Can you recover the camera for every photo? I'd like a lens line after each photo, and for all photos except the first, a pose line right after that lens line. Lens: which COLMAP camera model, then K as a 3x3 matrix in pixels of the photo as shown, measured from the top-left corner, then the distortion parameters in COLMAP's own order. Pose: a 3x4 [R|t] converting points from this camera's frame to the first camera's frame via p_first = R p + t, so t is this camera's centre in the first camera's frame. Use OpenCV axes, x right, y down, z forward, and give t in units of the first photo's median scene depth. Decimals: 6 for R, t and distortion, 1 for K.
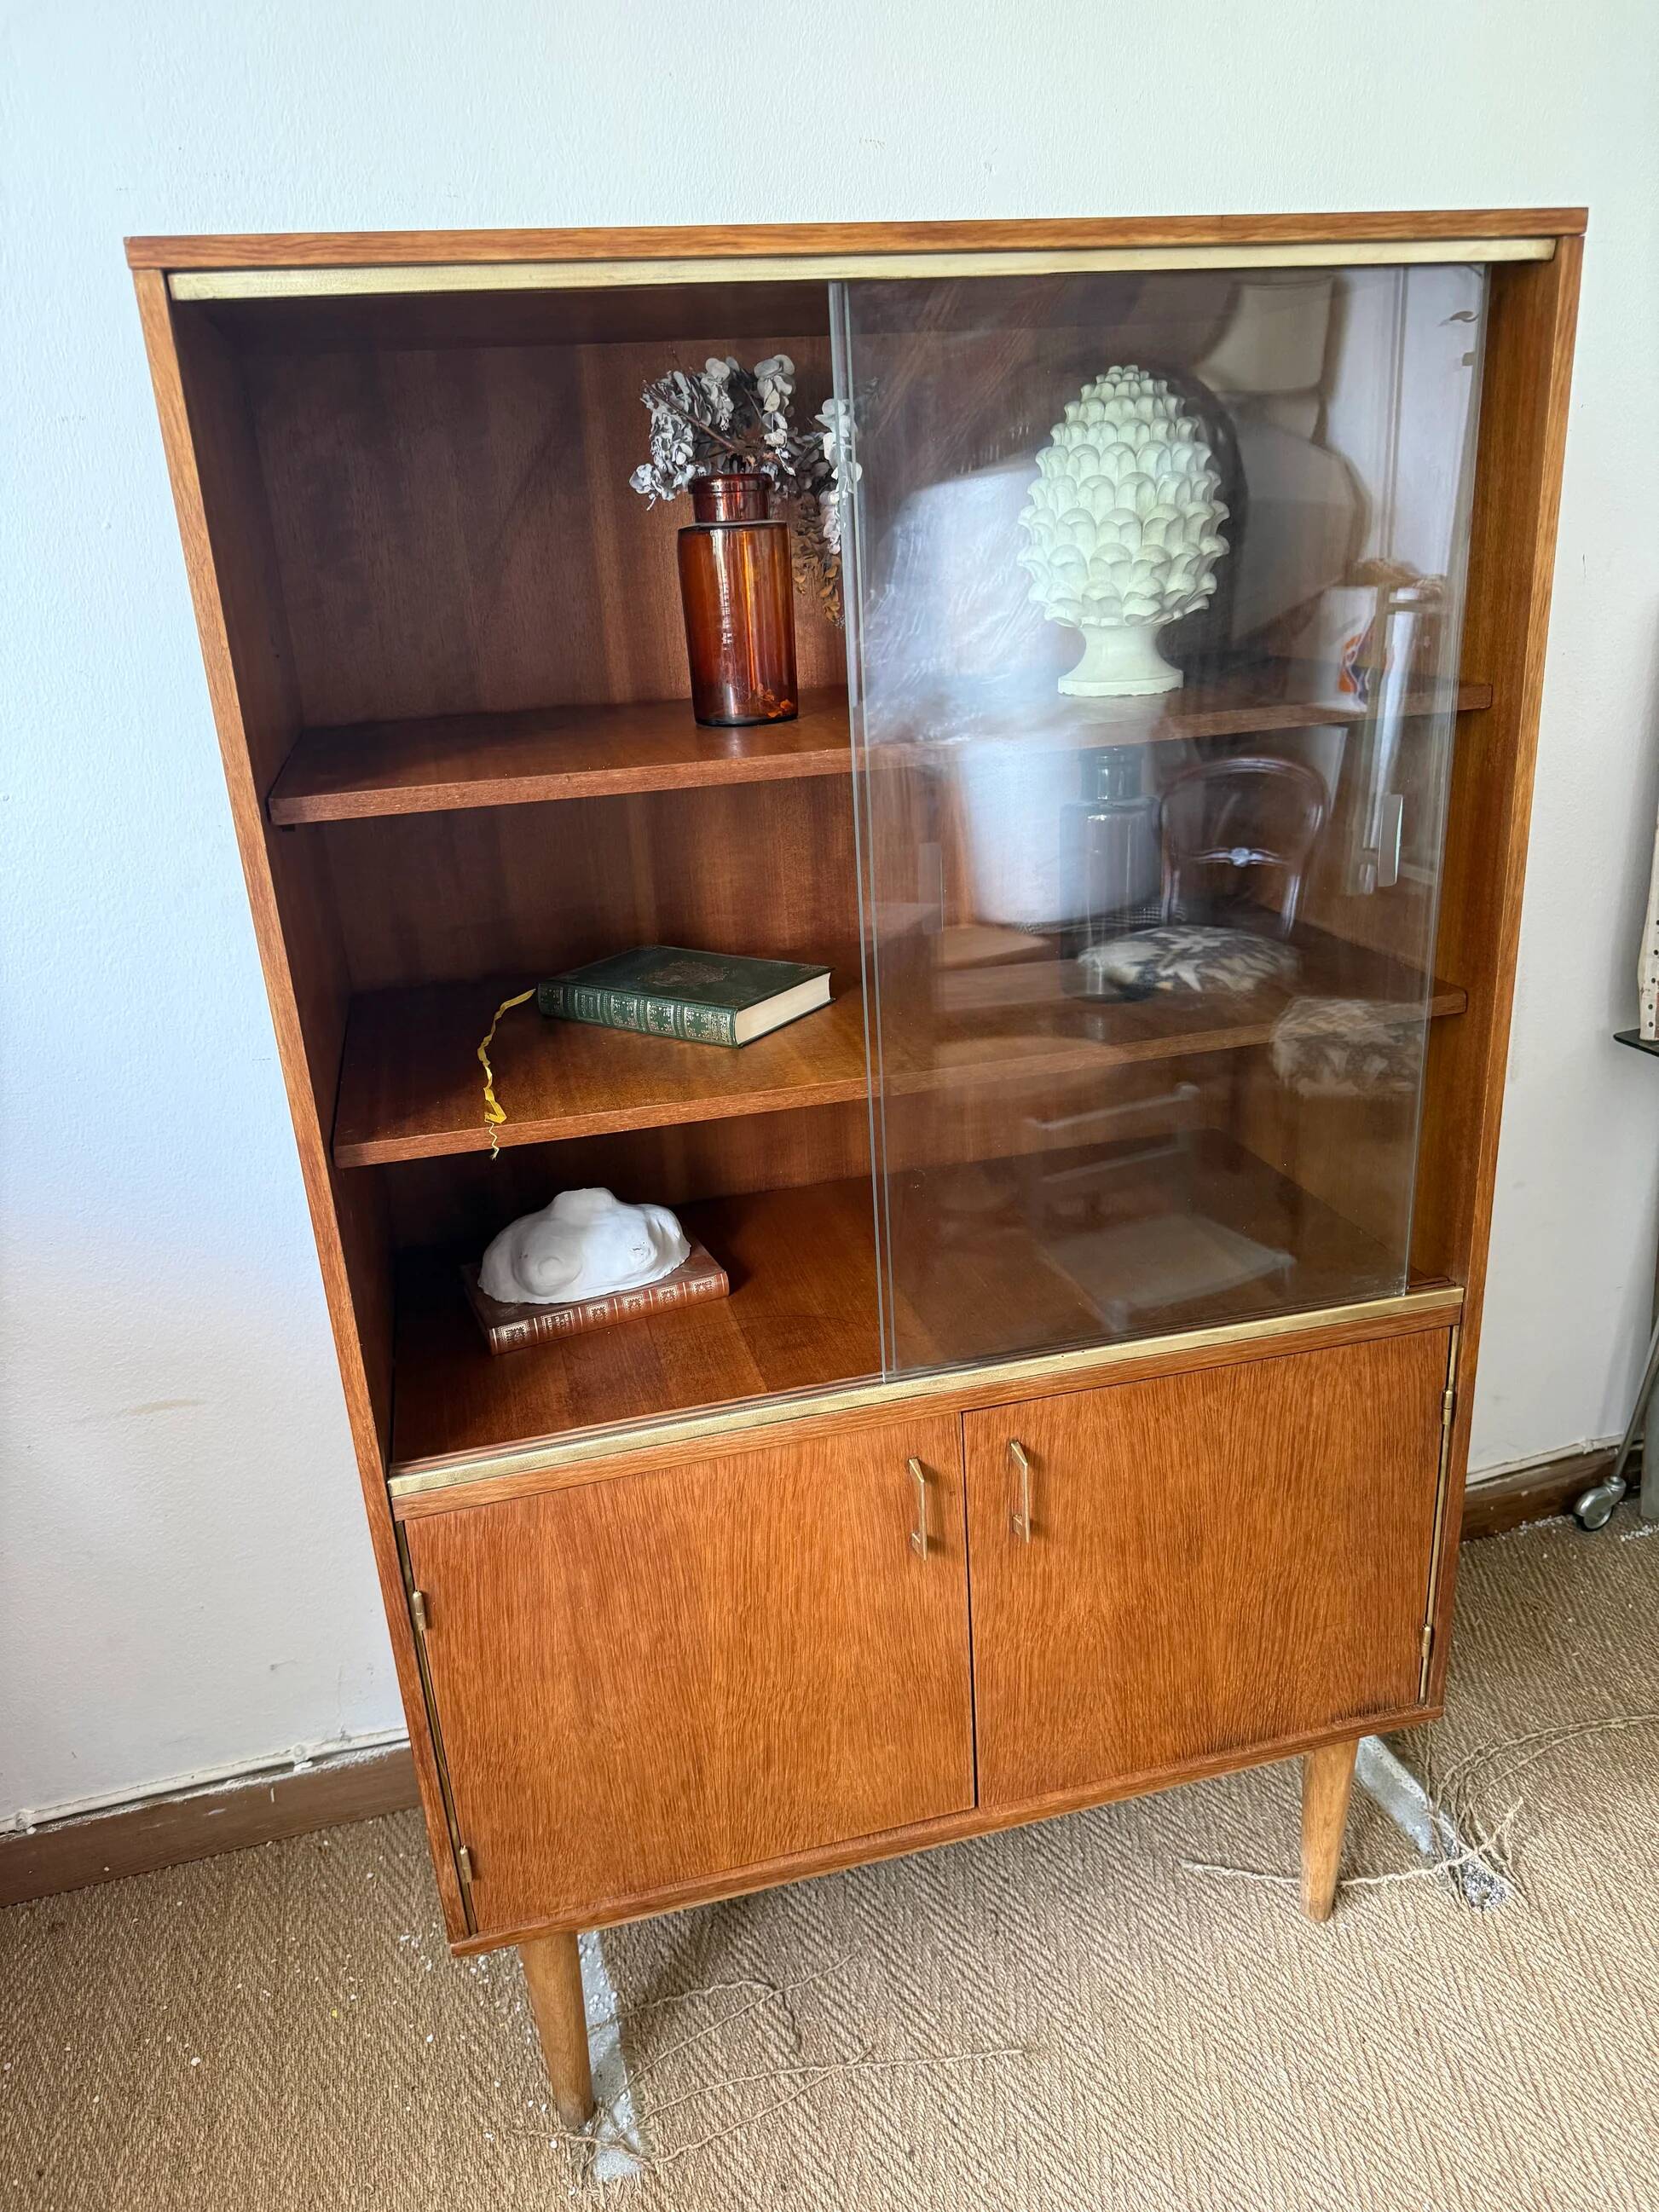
lens RADIAL K [[1579.0, 0, 831.6], [0, 1579.0, 1107.2], [0, 0, 1]] dist [-0.003316, -0.003175]
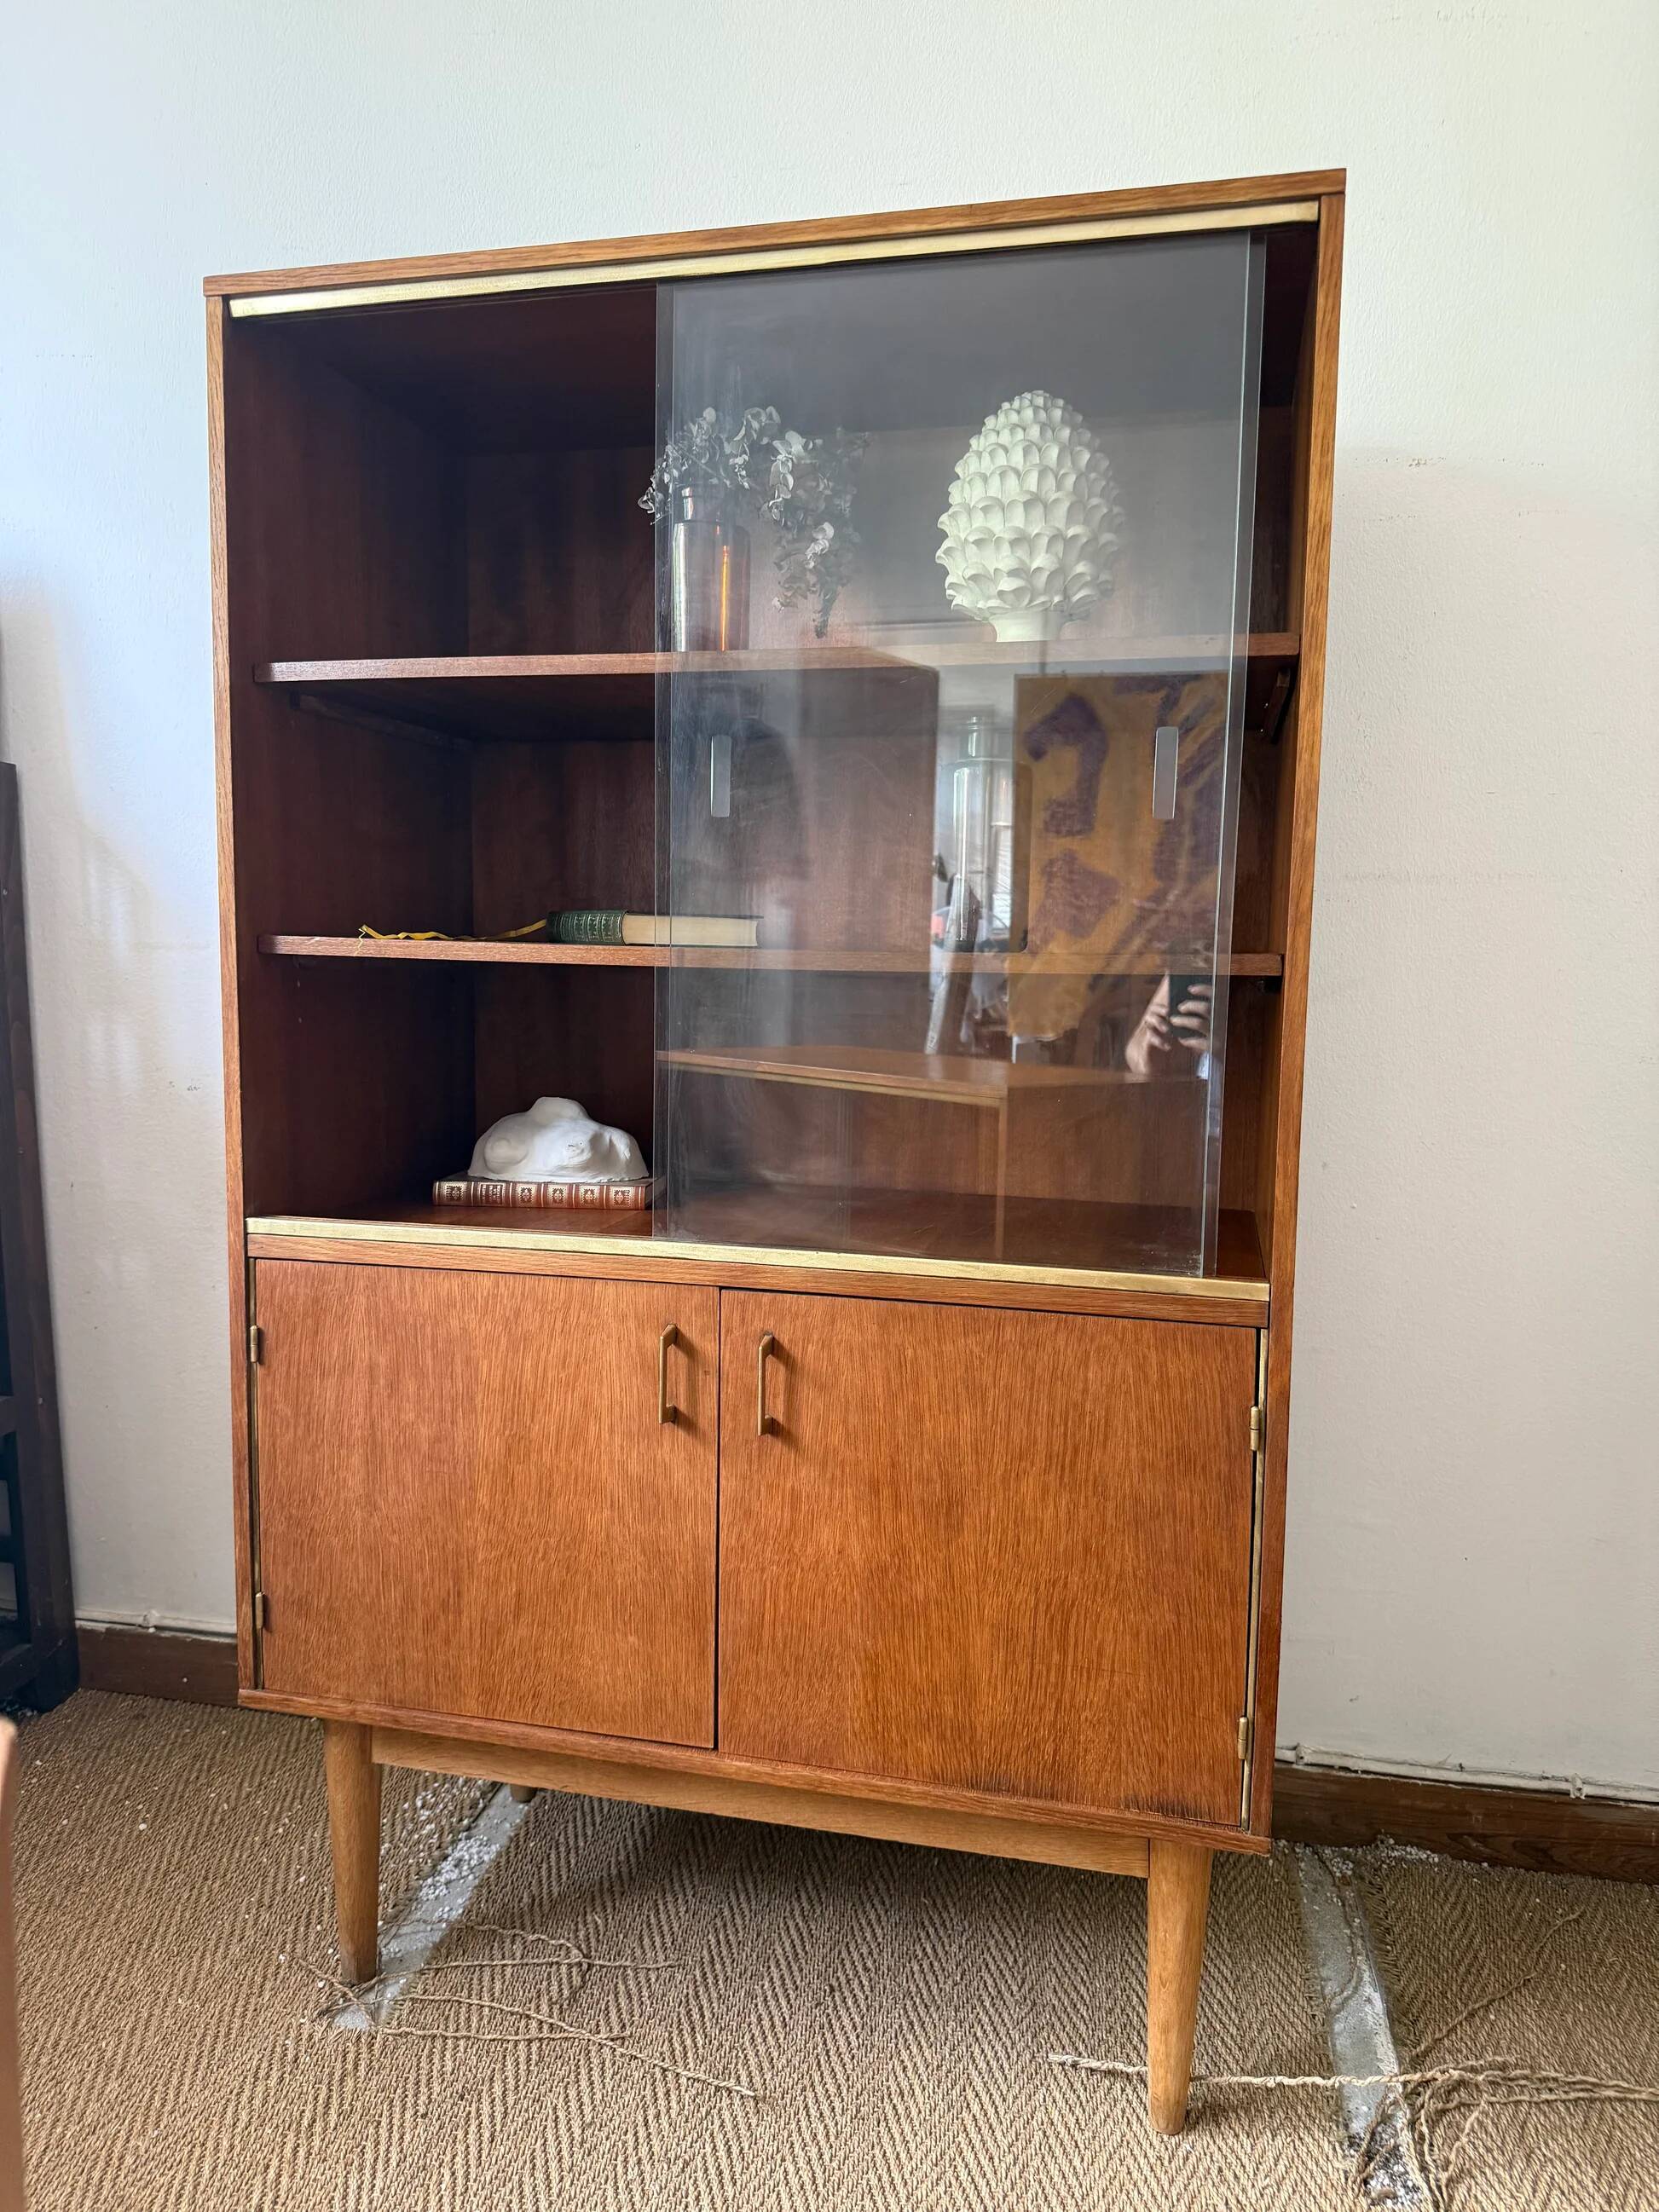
lens RADIAL K [[1573.2, 0, 831.8], [0, 1573.2, 1110.1], [0, 0, 1]] dist [0.010526, -0.016527]
pose [[0.882414, 0.118283, -0.455363, 0.536728], [-0.225639, 0.955702, -0.188999, 0.229244], [0.412836, 0.269523, 0.870014, 0.077240]]
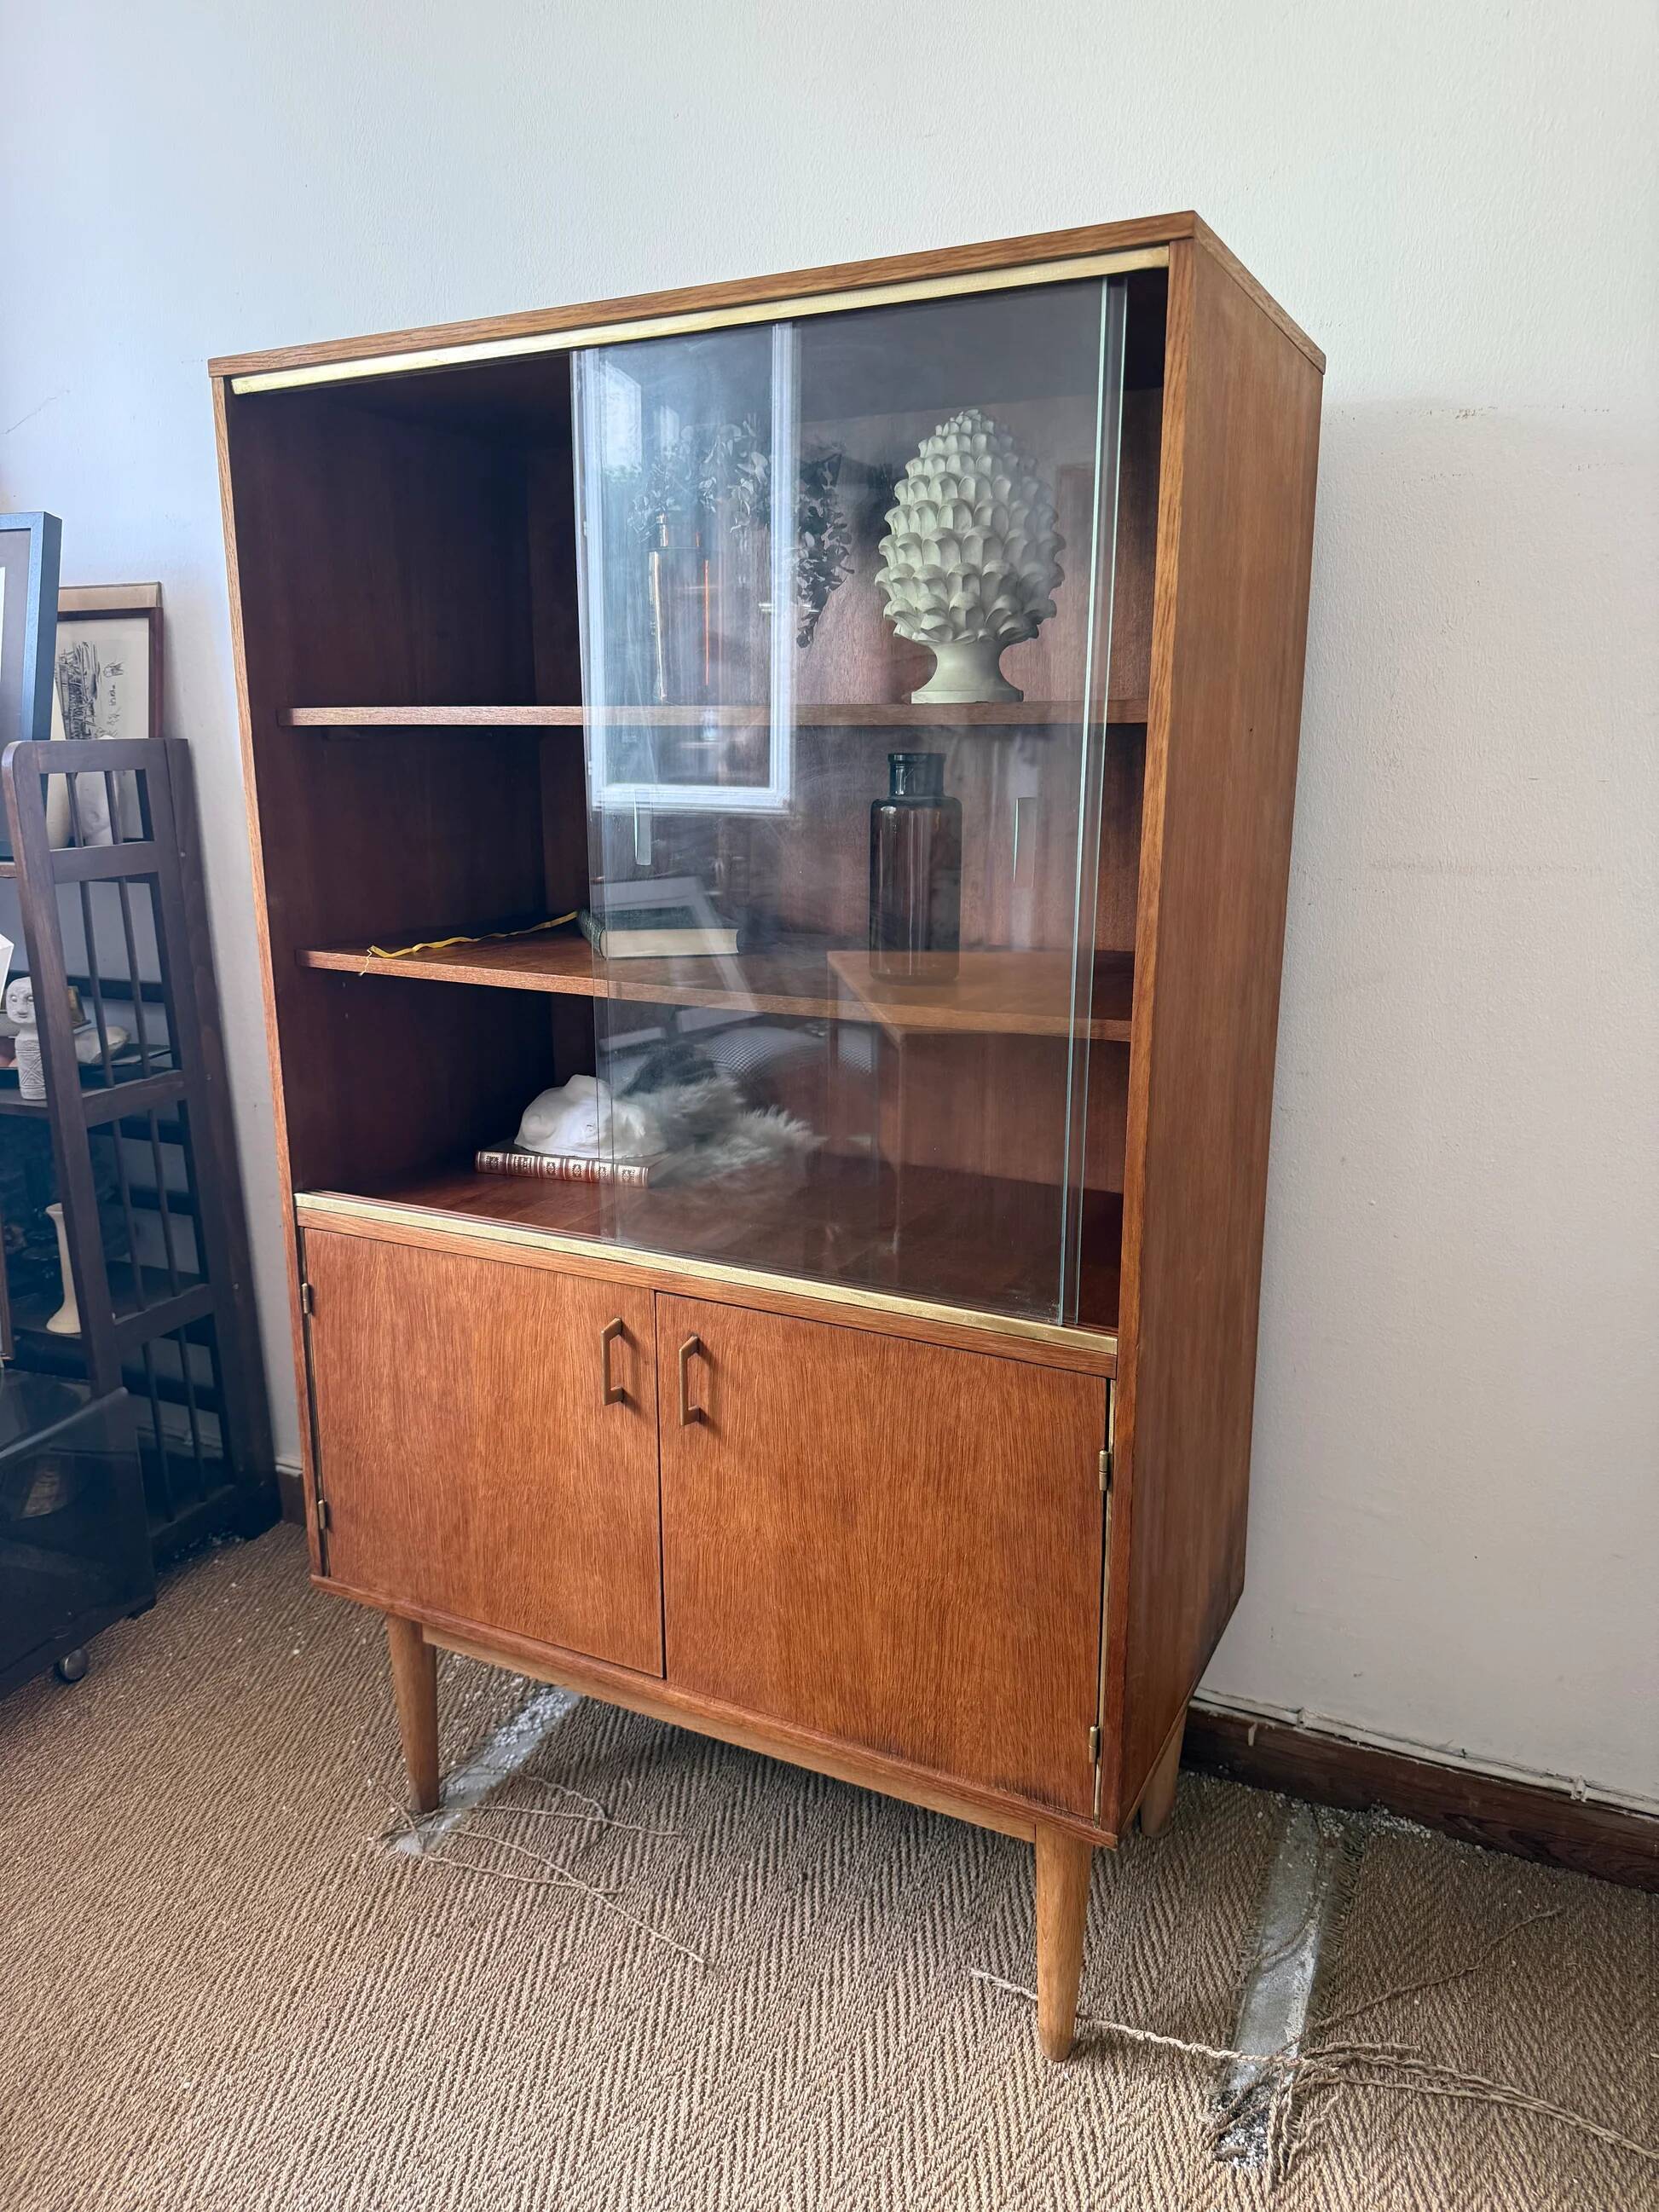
lens RADIAL K [[1569.9, 0, 820.4], [0, 1569.9, 1110.5], [0, 0, 1]] dist [0.014370, -0.022723]
pose [[0.747244, 0.207297, -0.631390, 0.769596], [-0.272120, 0.962244, -0.006129, 0.035134], [0.606281, 0.176394, 0.775441, 0.134801]]
